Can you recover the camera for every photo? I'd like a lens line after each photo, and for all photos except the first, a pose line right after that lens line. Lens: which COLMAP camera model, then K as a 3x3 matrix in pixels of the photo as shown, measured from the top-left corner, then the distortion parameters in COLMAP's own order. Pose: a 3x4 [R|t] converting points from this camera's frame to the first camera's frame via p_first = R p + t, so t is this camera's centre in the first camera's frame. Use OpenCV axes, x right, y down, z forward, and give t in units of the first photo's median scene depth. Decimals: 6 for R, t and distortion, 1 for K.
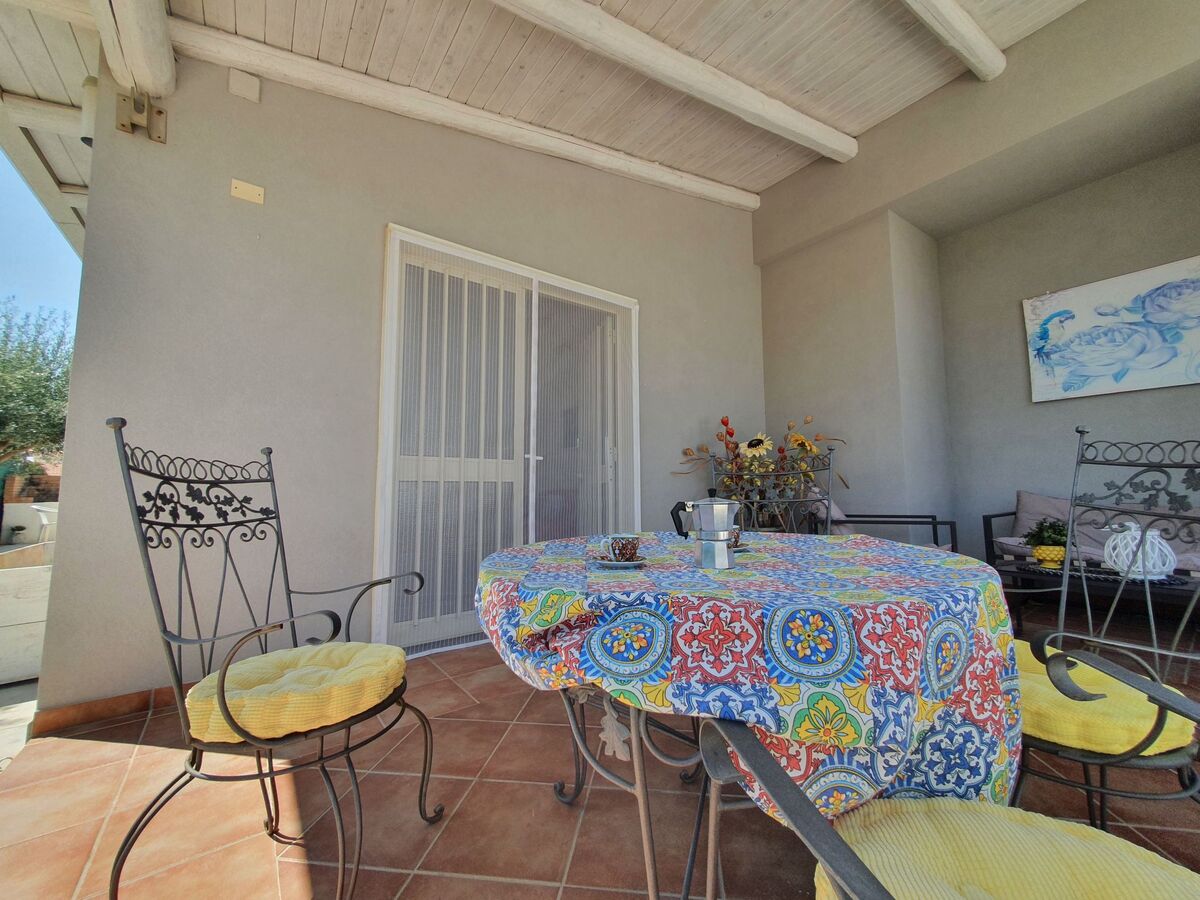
lens RADIAL K [[476.8, 0, 604.5], [0, 476.8, 446.9], [0, 0, 1]] dist [0.007529, 0.000720]
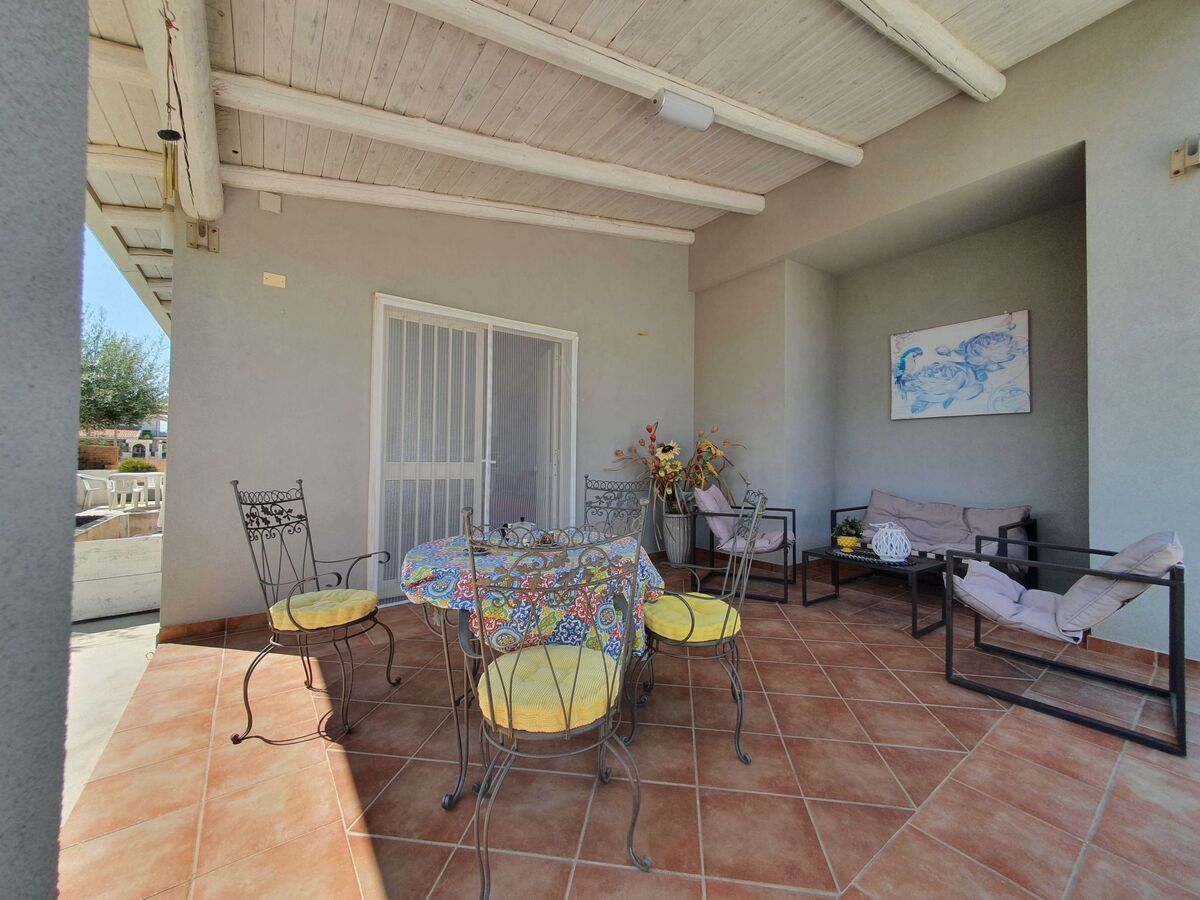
lens RADIAL K [[476.8, 0, 604.5], [0, 476.8, 446.9], [0, 0, 1]] dist [0.007529, 0.000720]
pose [[0.999782, 0.017746, -0.011002, 0.236560], [-0.016964, 0.997577, 0.067478, -0.141359], [0.012173, -0.067276, 0.997660, -0.400519]]
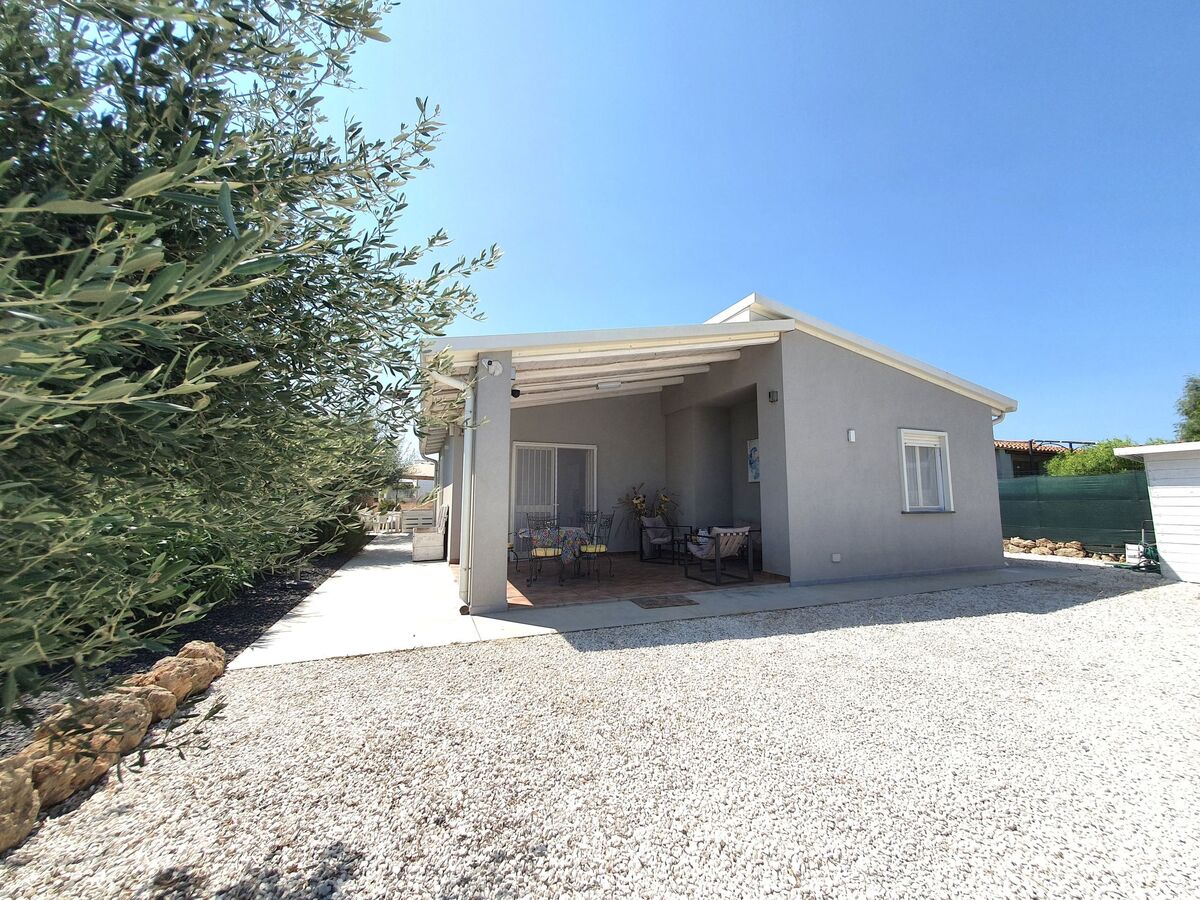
lens RADIAL K [[476.8, 0, 604.5], [0, 476.8, 446.9], [0, 0, 1]] dist [0.007529, 0.000720]
pose [[0.968248, -0.013619, -0.249622, 1.185752], [0.011303, 0.999879, -0.010712, -0.401131], [0.249738, 0.007550, 0.968284, -2.452052]]
